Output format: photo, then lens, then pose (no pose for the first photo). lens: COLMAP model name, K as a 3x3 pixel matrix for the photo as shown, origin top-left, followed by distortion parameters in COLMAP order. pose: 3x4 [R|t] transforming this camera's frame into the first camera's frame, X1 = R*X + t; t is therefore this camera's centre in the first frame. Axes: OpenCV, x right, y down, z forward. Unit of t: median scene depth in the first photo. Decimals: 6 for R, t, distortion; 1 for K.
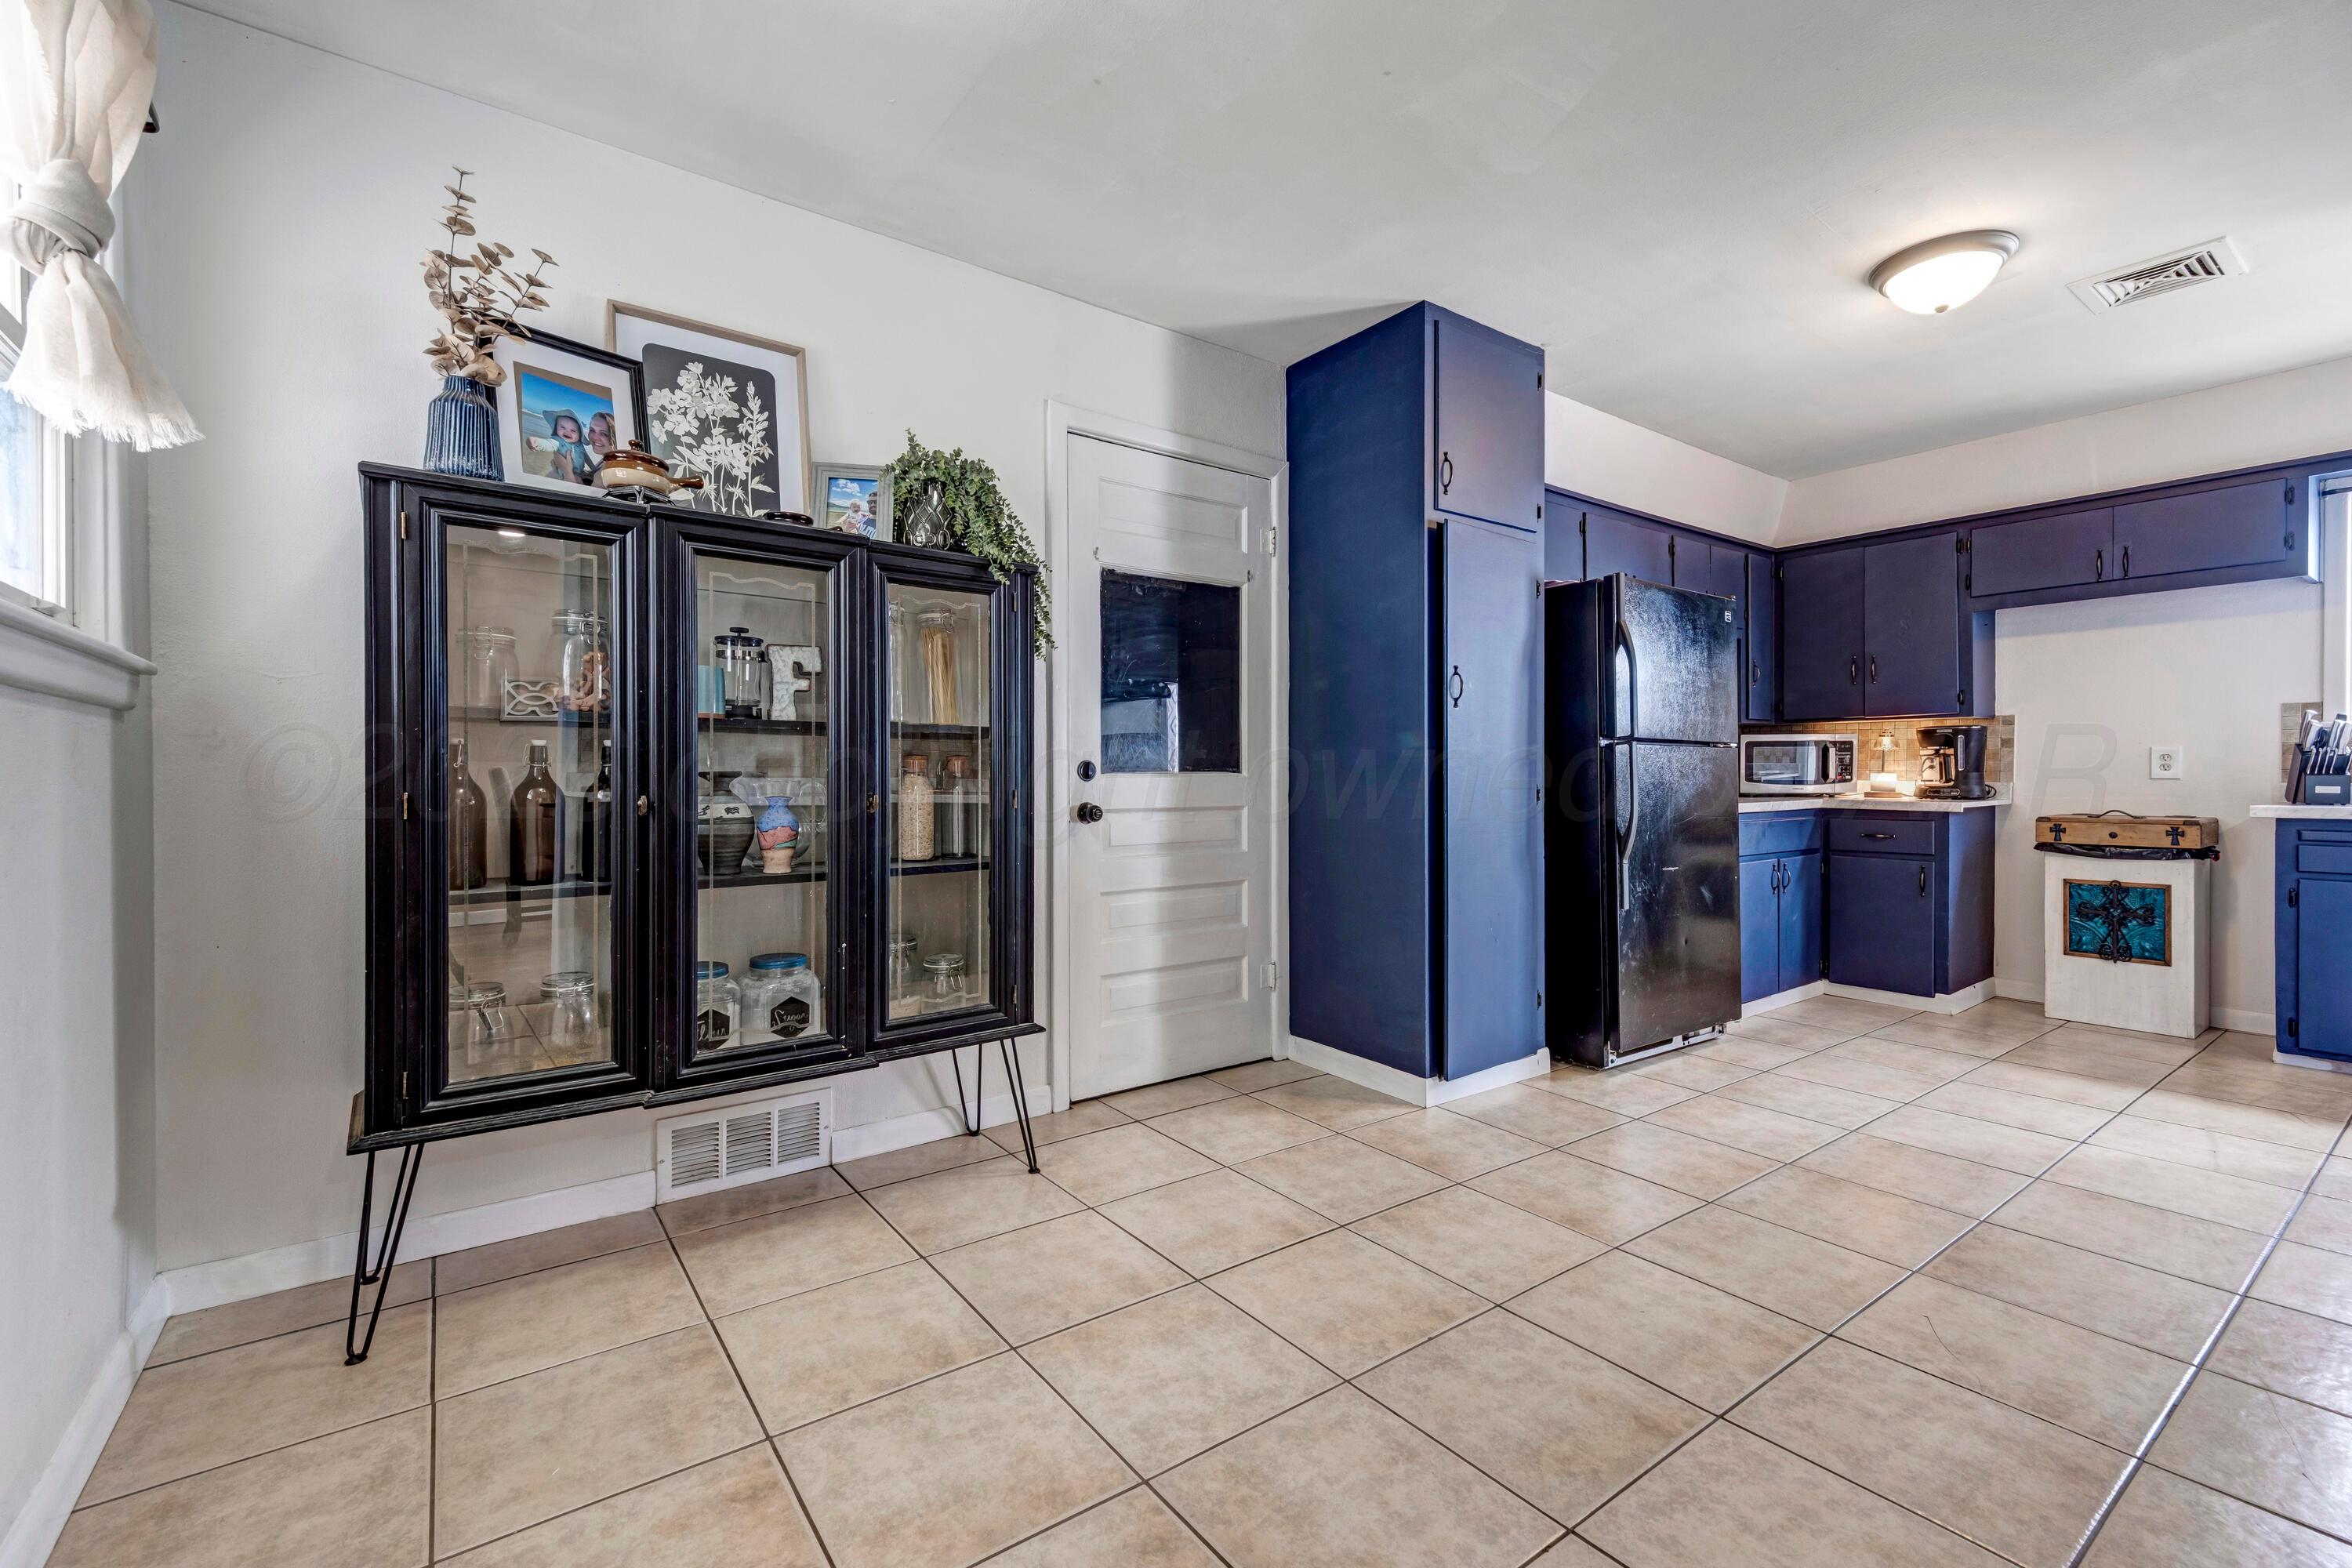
lens RADIAL K [[997.3, 0, 1185.6], [0, 997.3, 783.4], [0, 0, 1]] dist [0.017520, -0.004707]
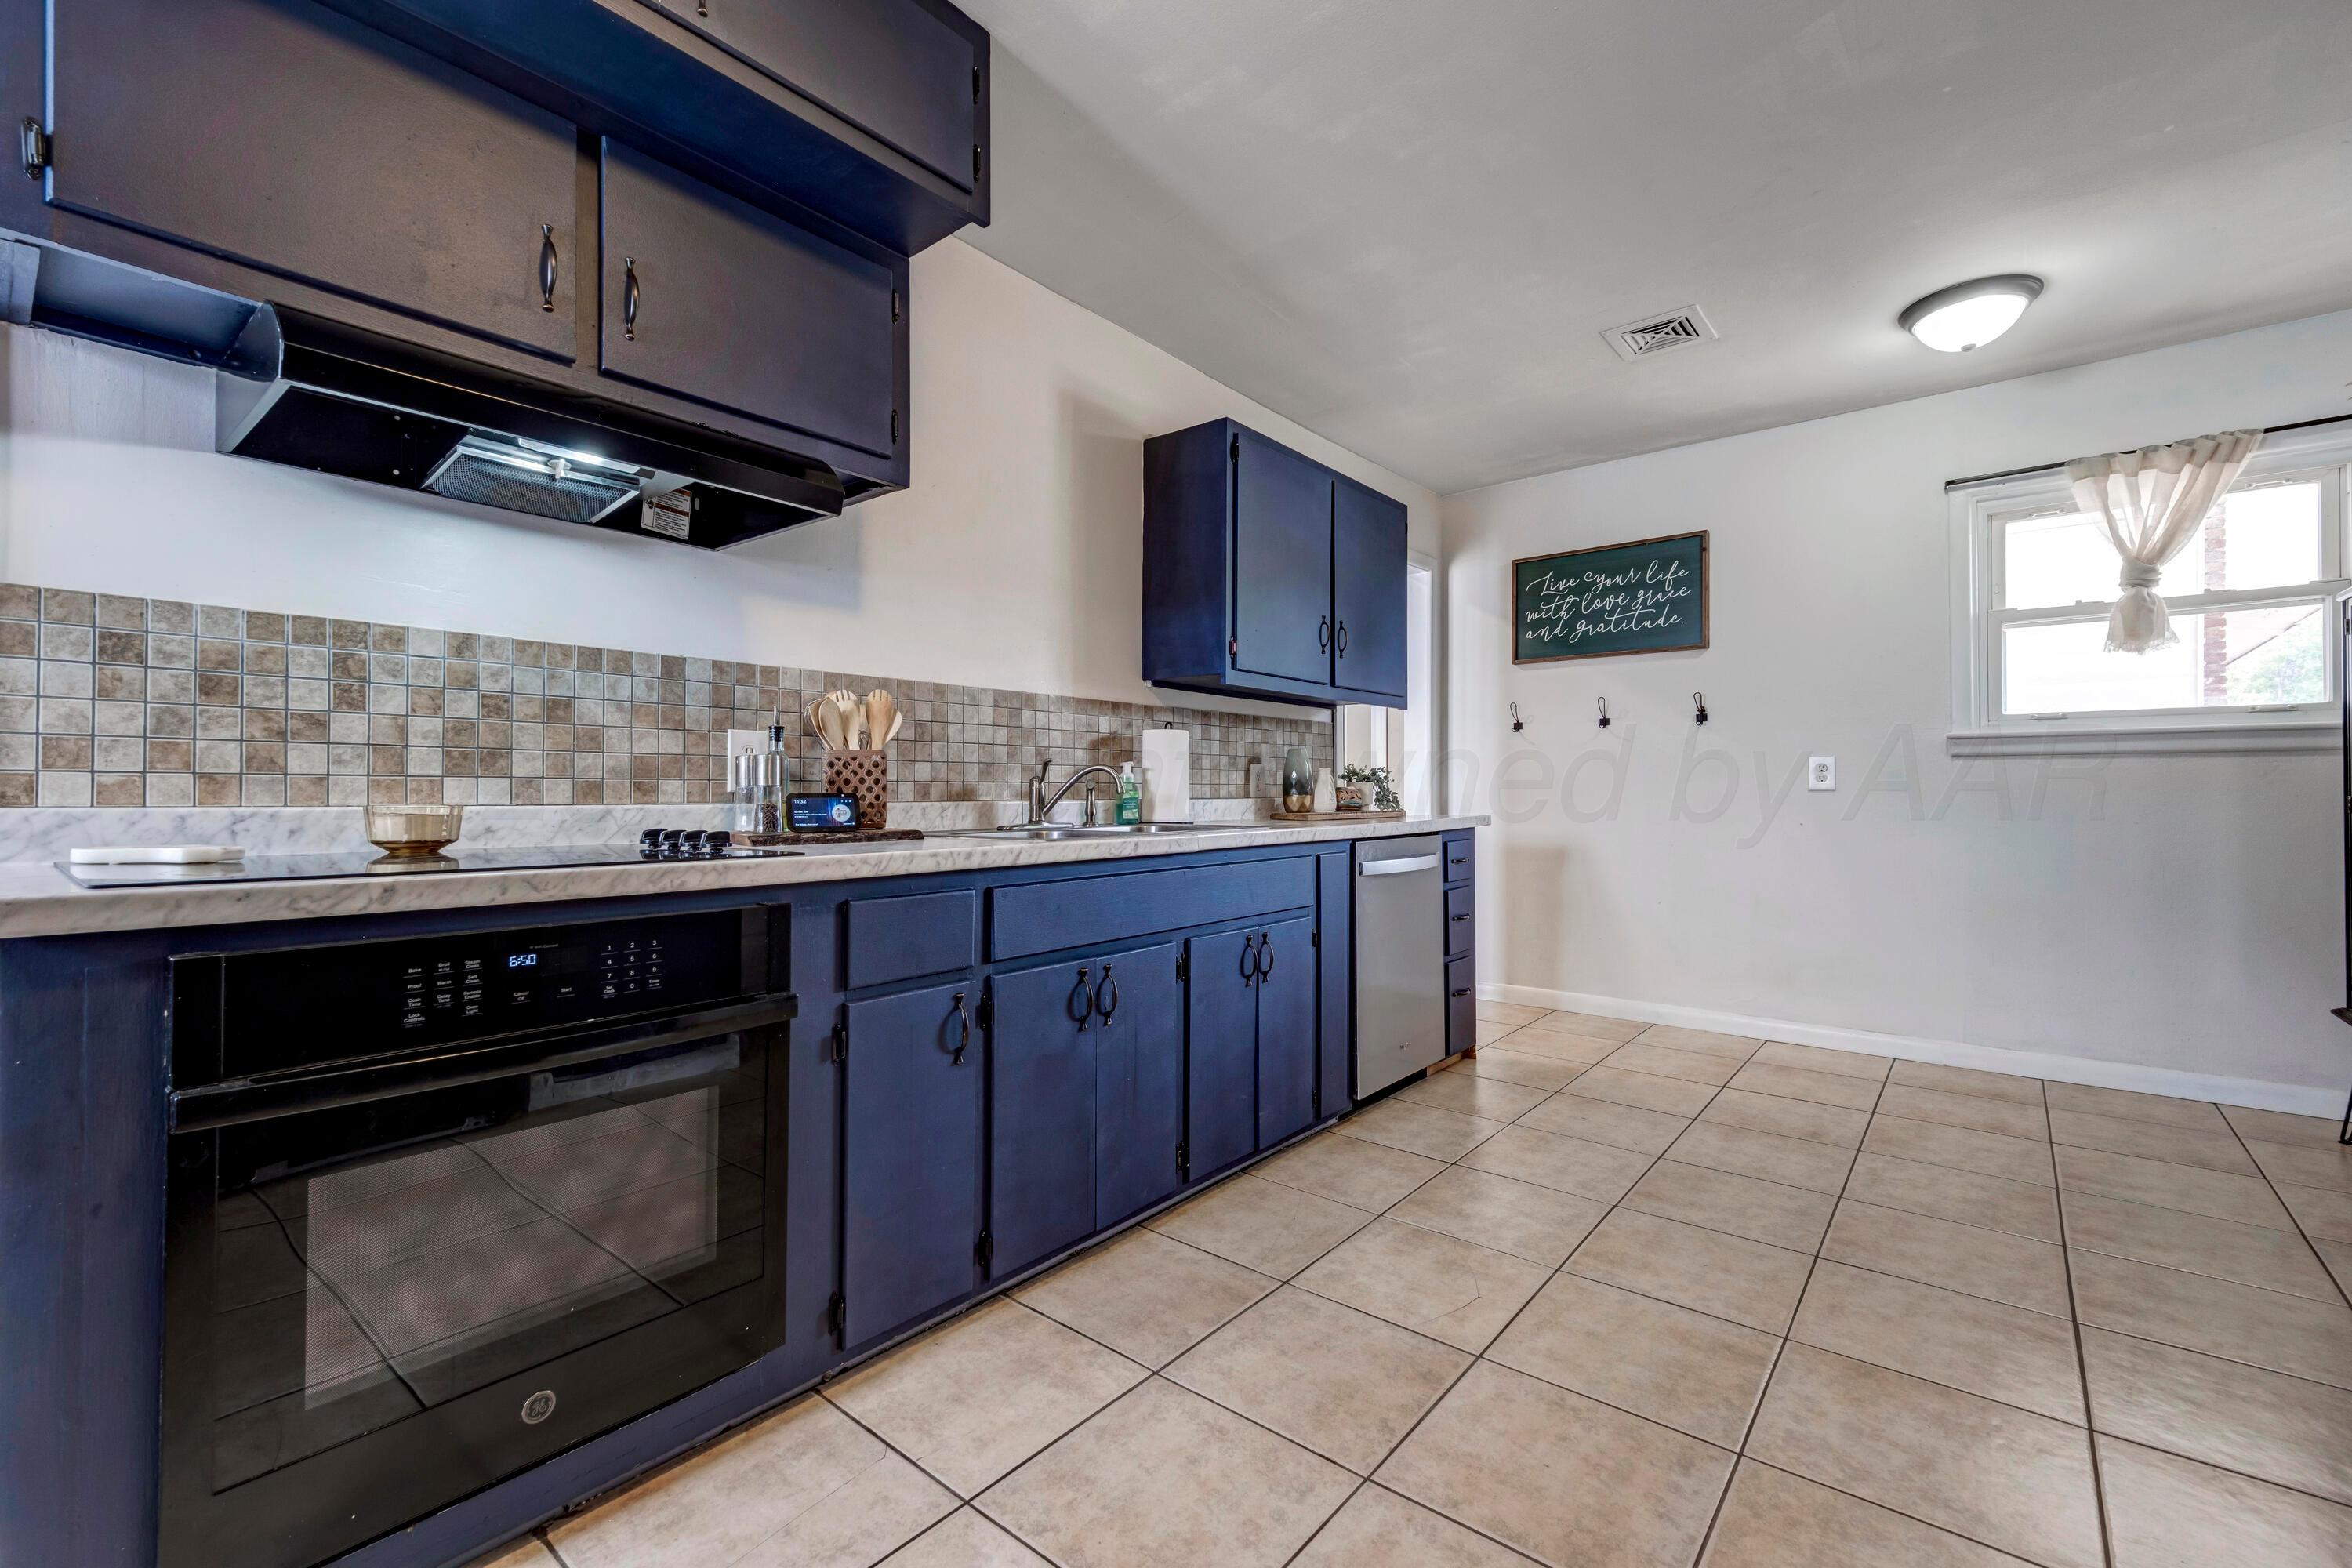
lens RADIAL K [[997.3, 0, 1179.6], [0, 997.3, 785.5], [0, 0, 1]] dist [0.017520, -0.004707]
pose [[-0.968685, -0.000492, -0.248292, 0.617129], [-0.000966, 0.999998, 0.001789, -0.004953], [0.248290, 0.001973, -0.968684, 0.919804]]
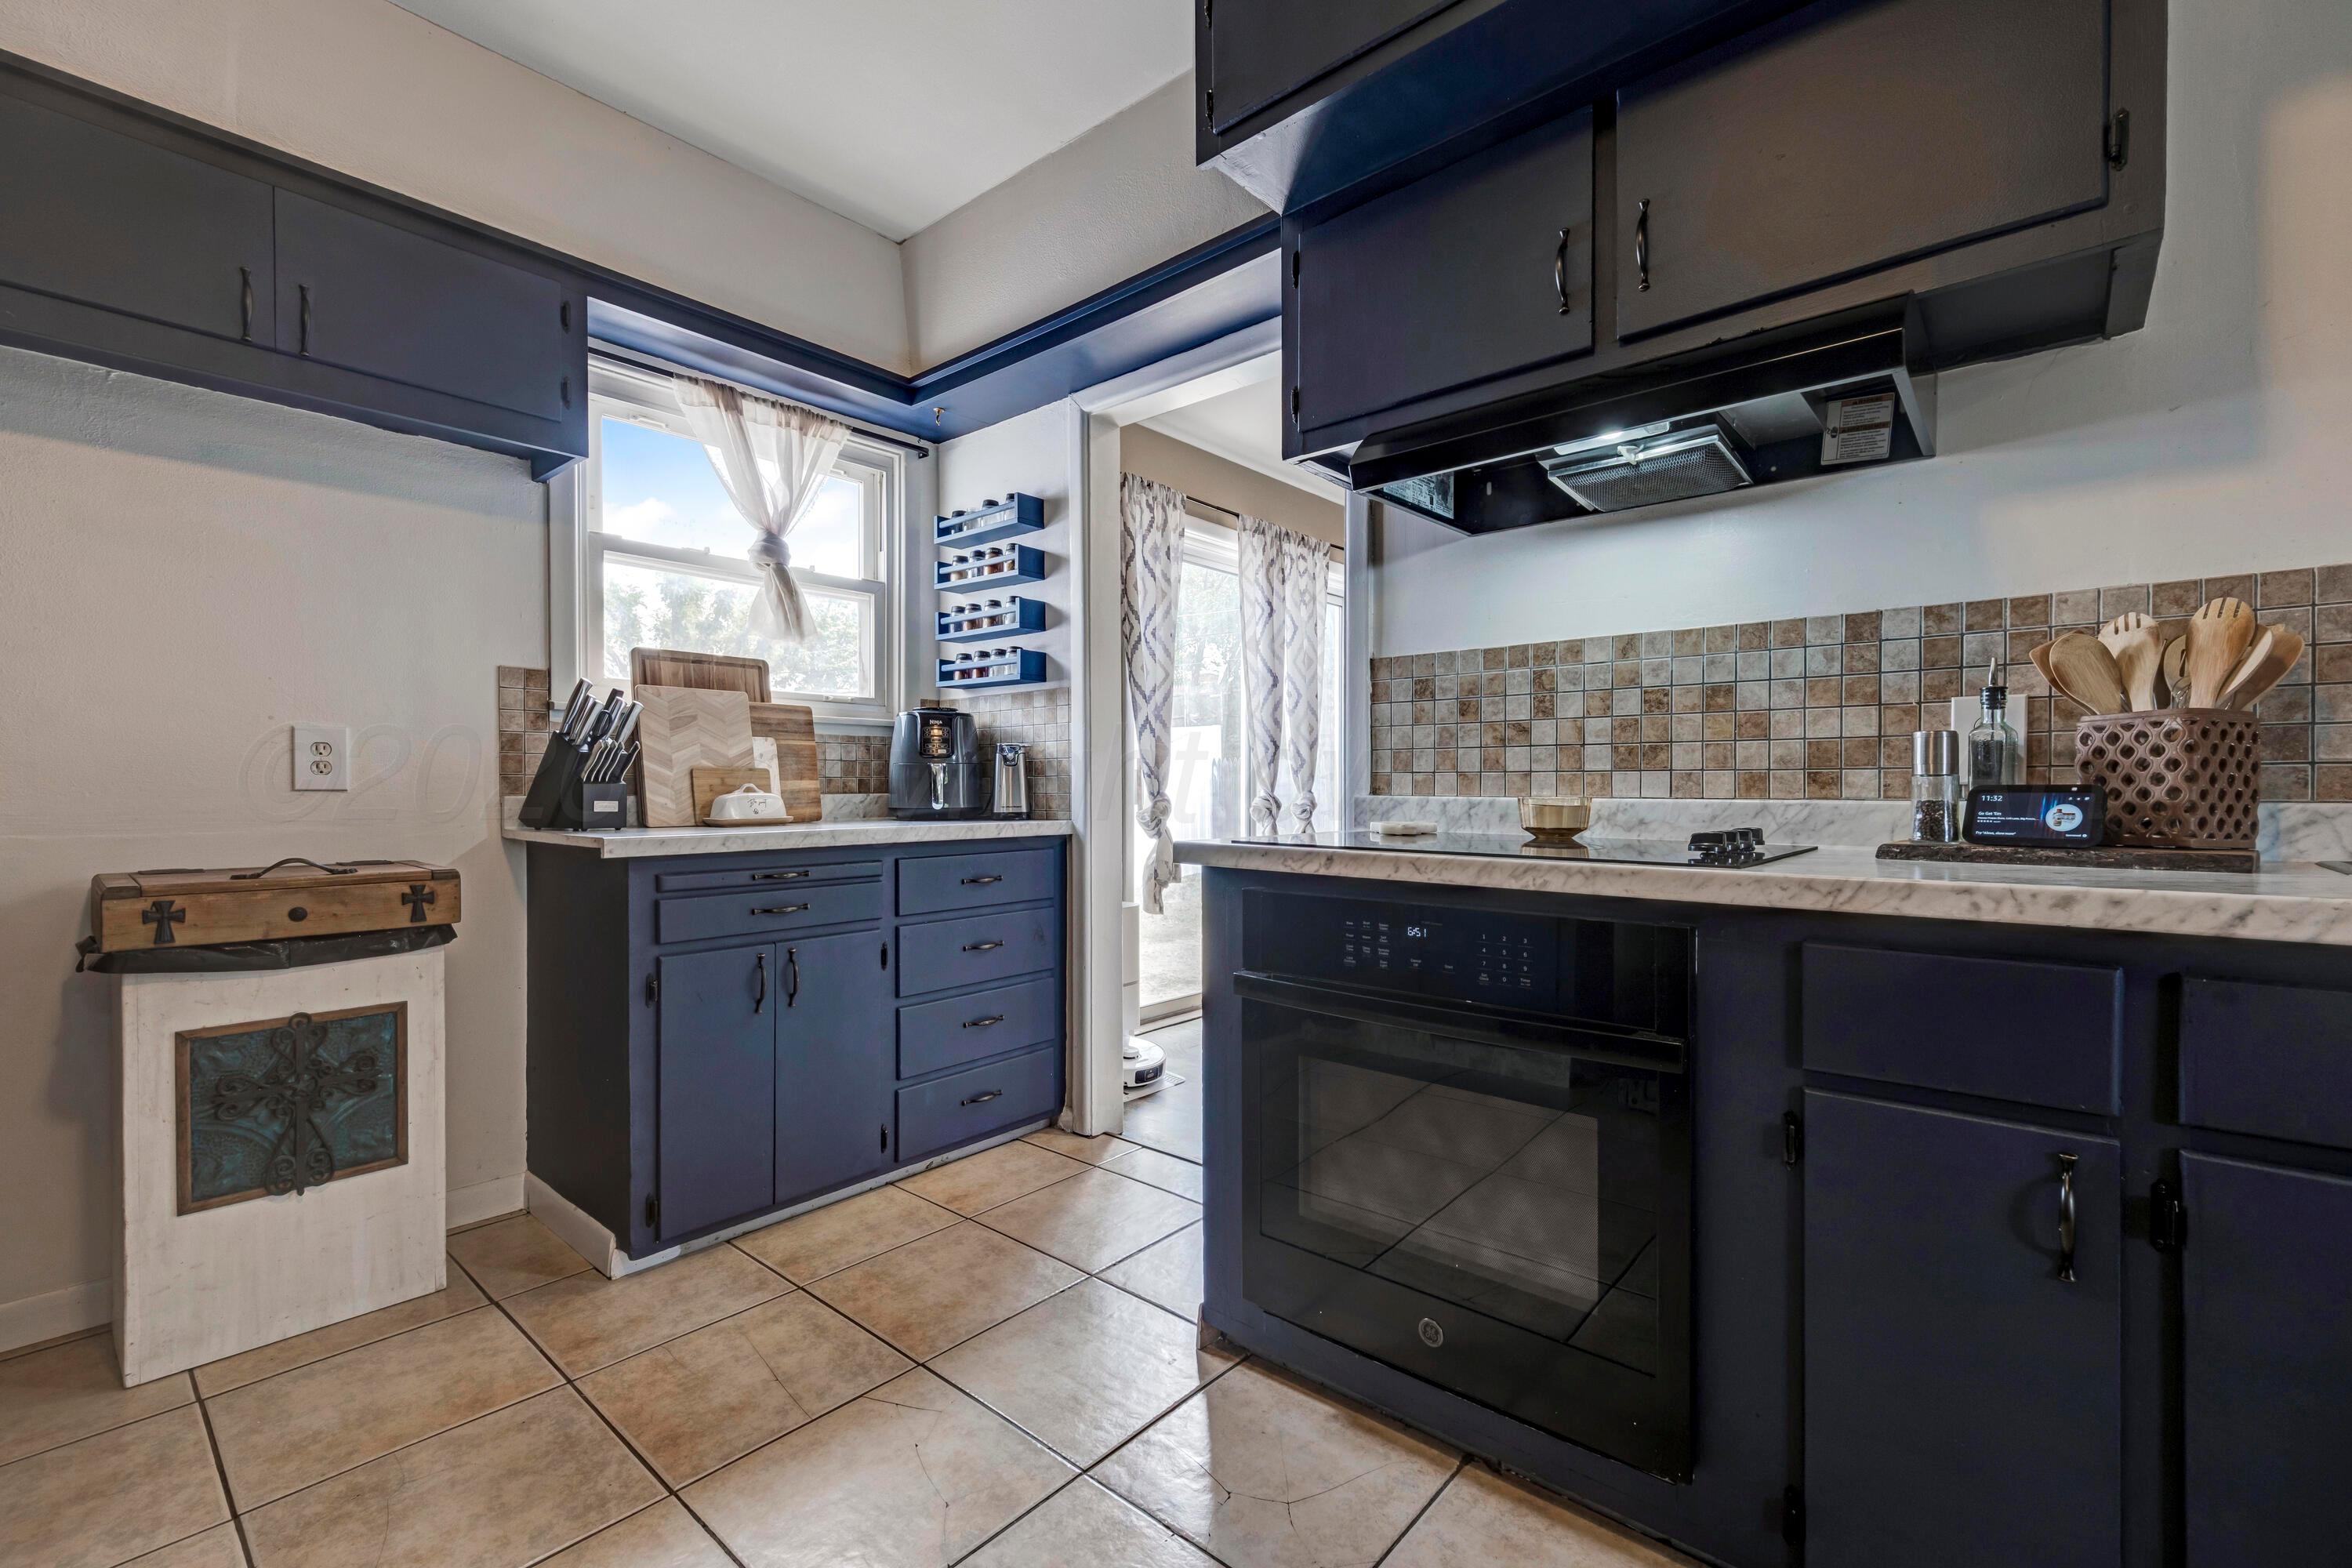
lens RADIAL K [[997.3, 0, 1163.8], [0, 997.3, 794.0], [0, 0, 1]] dist [0.017520, -0.004707]
pose [[-0.207967, -0.004790, 0.978124, 0.401449], [0.009778, 0.999928, 0.006976, -0.002206], [-0.978087, 0.011015, -0.207905, 0.721510]]
